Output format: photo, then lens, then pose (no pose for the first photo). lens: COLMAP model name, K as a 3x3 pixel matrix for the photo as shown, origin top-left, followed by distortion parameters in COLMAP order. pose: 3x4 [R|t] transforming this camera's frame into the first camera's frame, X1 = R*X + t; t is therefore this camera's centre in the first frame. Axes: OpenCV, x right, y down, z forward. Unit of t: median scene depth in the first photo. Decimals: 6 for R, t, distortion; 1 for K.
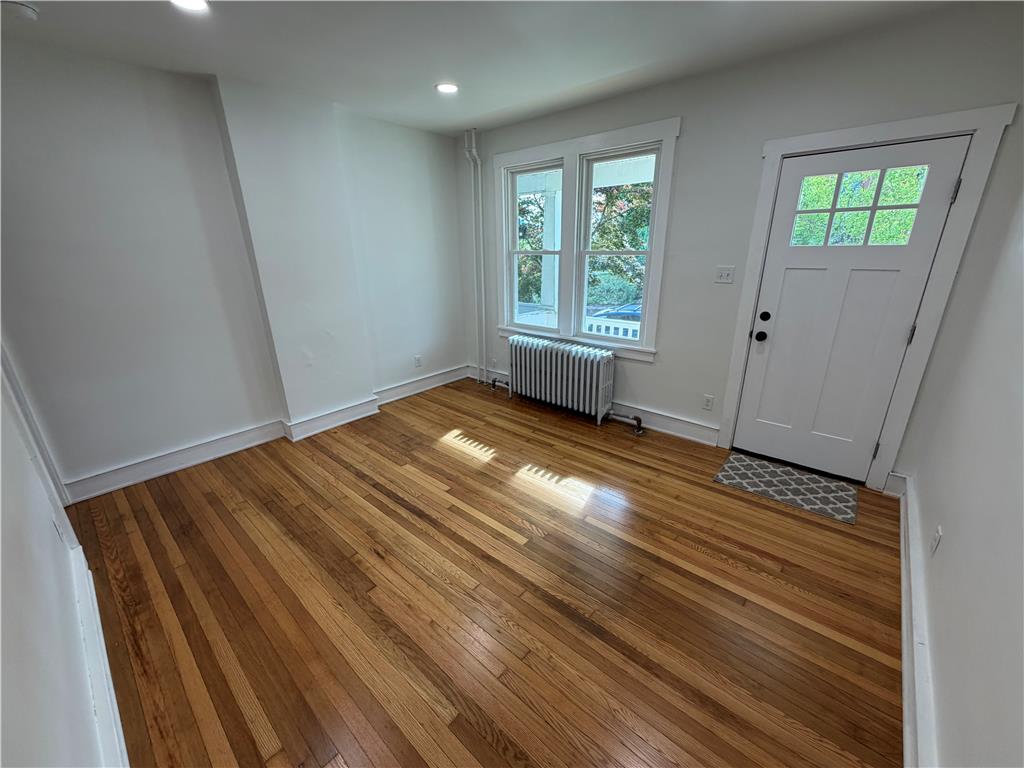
lens RADIAL K [[410.1, 0, 509.7], [0, 410.1, 385.0], [0, 0, 1]] dist [-0.000474, 0.000251]
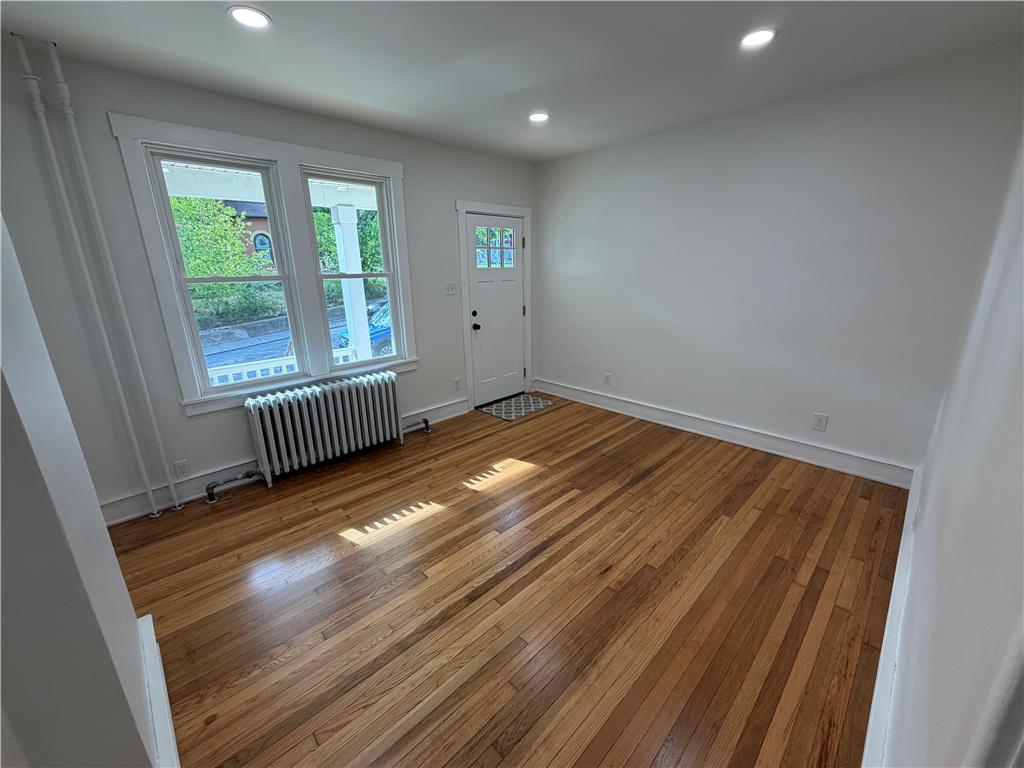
lens RADIAL K [[410.1, 0, 509.7], [0, 410.1, 385.0], [0, 0, 1]] dist [-0.000474, 0.000251]
pose [[0.072339, -0.260264, 0.962824, -0.875395], [0.341432, 0.913488, 0.221276, -0.211138], [-0.937119, 0.312732, 0.154943, 0.703902]]
